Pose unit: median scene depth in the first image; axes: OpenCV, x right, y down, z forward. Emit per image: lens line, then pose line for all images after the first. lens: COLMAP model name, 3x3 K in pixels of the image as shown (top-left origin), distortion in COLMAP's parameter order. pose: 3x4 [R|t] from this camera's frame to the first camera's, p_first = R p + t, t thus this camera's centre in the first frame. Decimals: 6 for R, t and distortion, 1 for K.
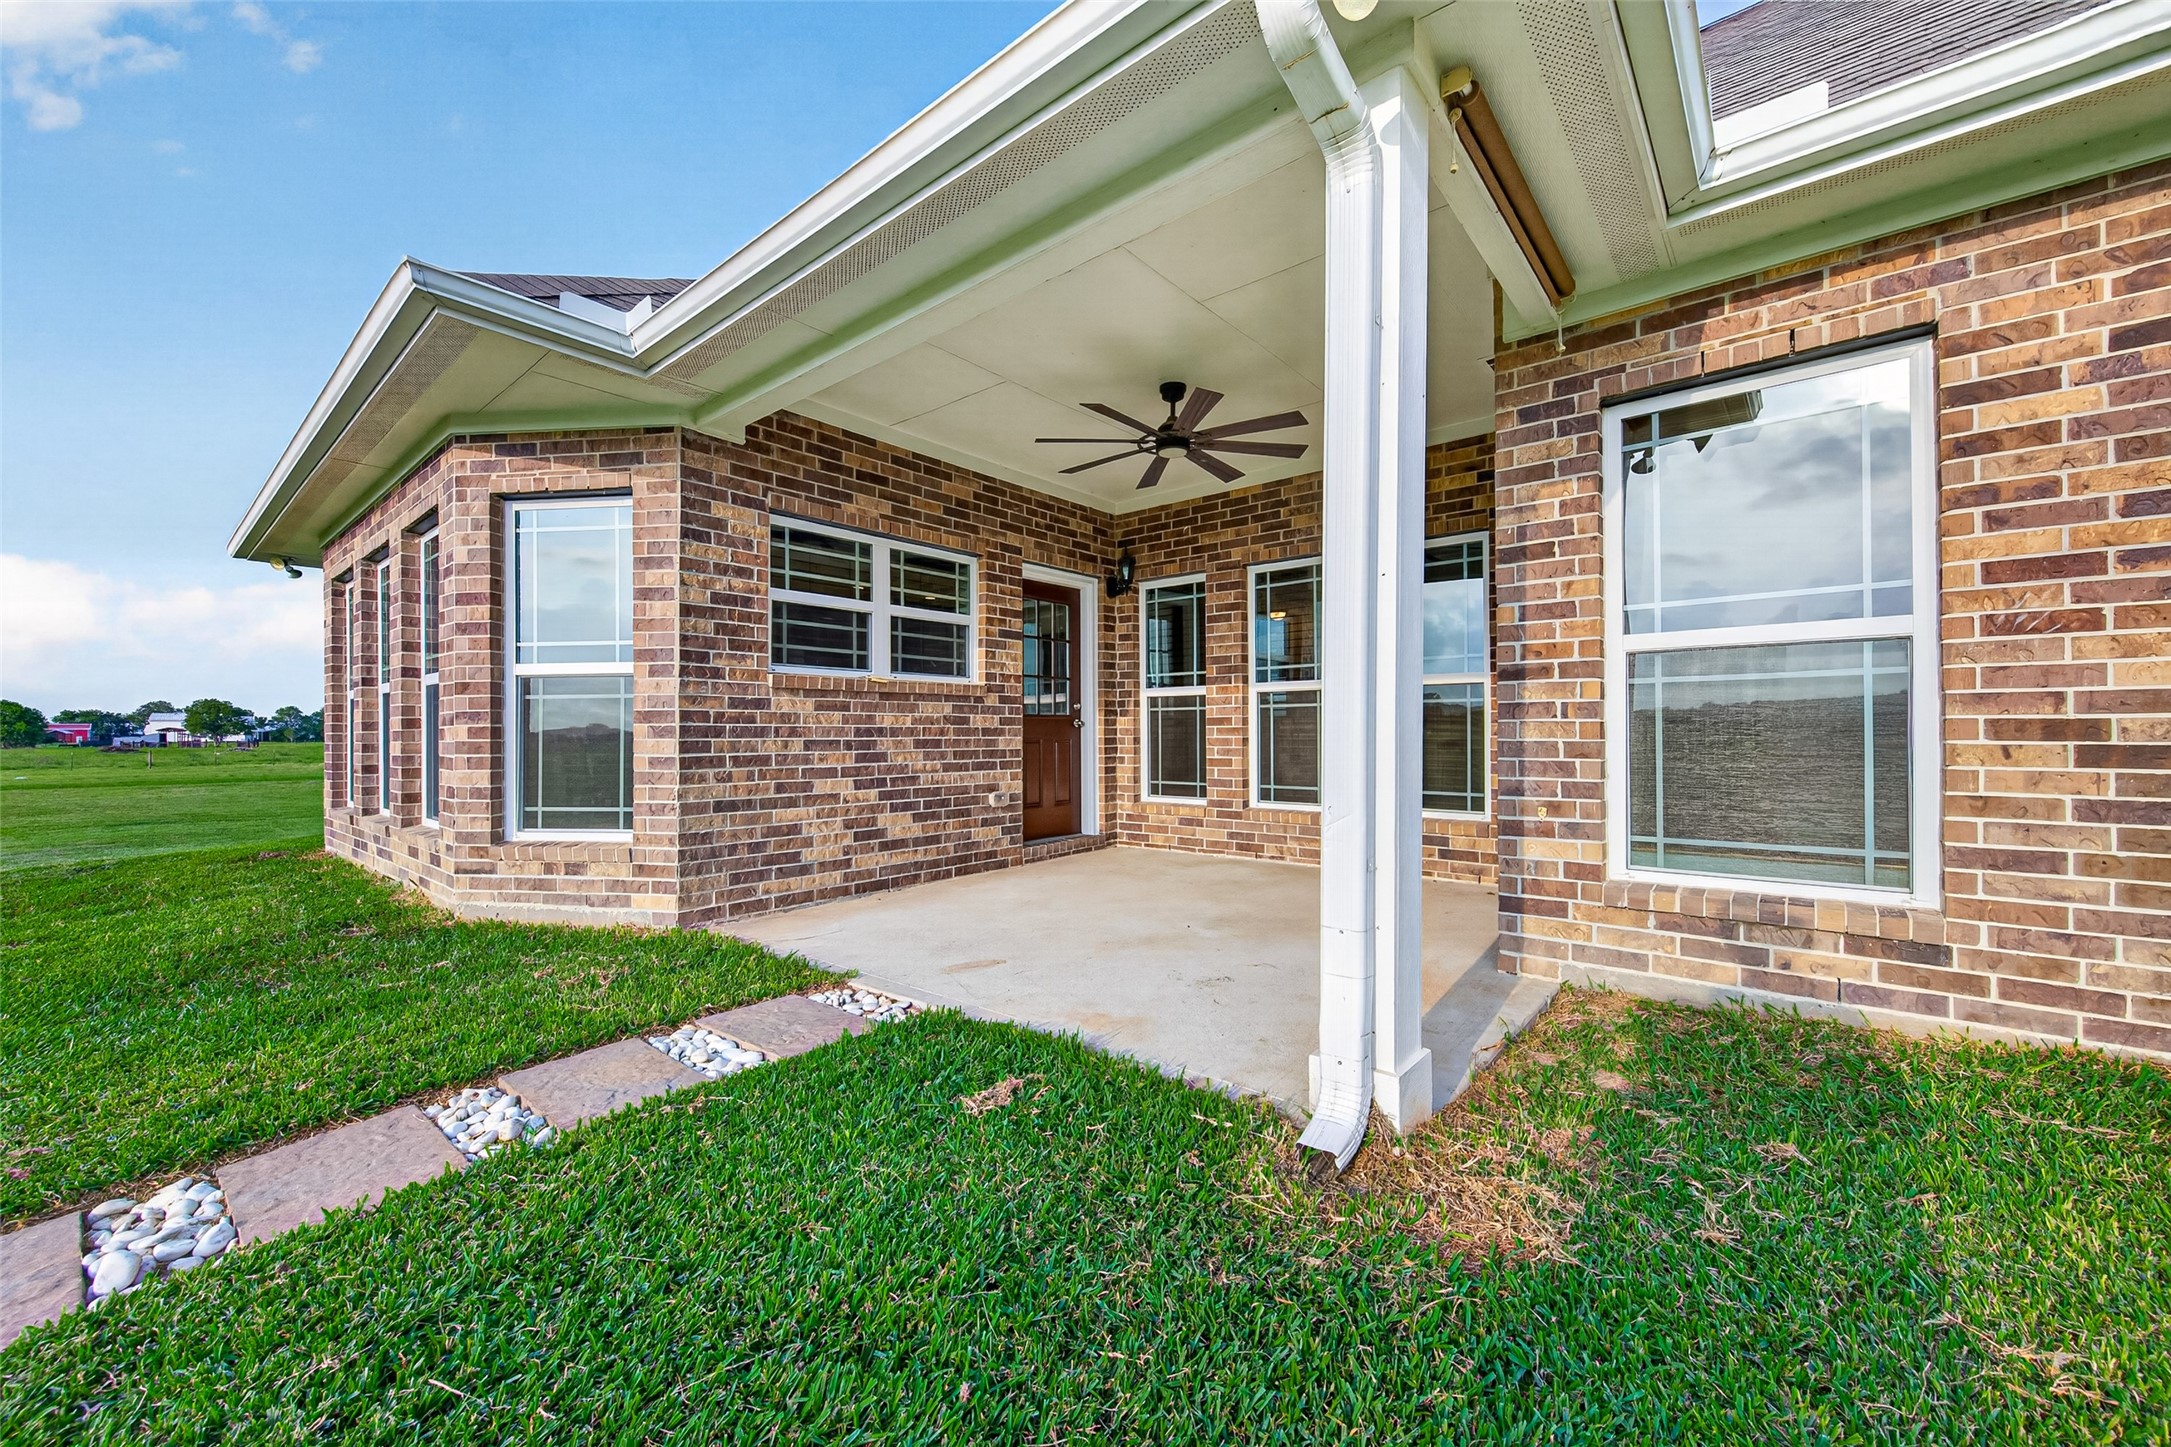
lens RADIAL K [[837.9, 0, 1089.3], [0, 837.9, 727.0], [0, 0, 1]] dist [0.007170, -0.002627]
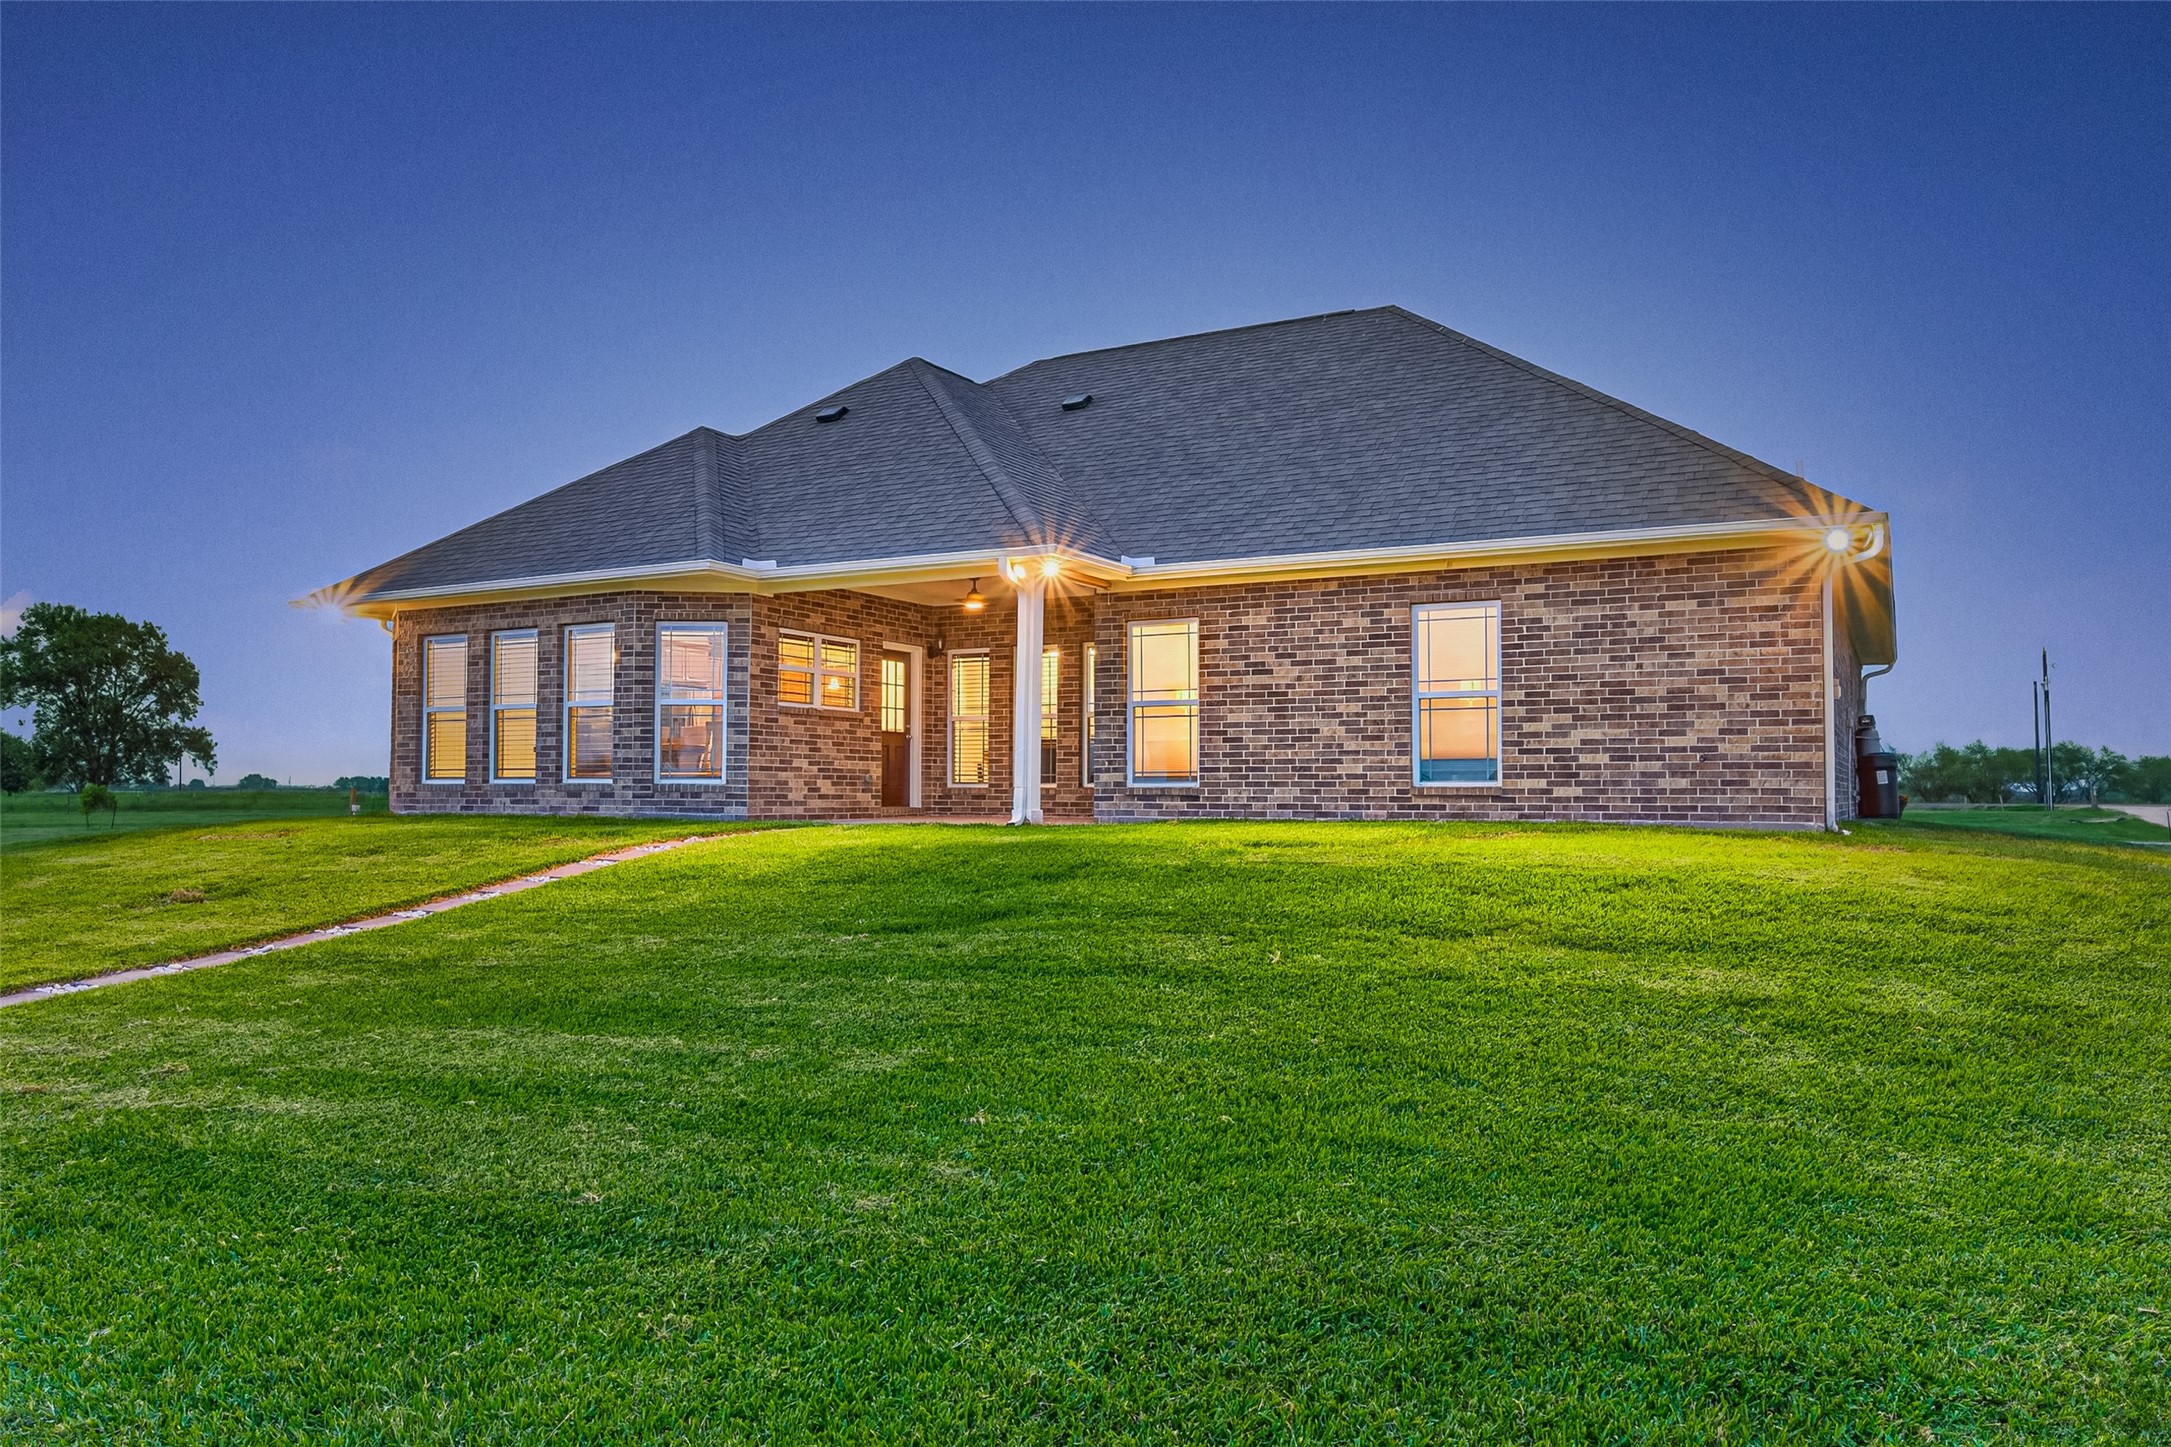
lens RADIAL K [[1496.3, 0, 1092.4], [0, 1496.3, 724.1], [0, 0, 1]] dist [-0.011691, 0.027695]
pose [[0.979046, 0.017492, 0.202886, -0.332235], [-0.009531, 0.999148, -0.040151, 0.108559], [-0.203415, 0.037376, 0.978379, -2.464720]]
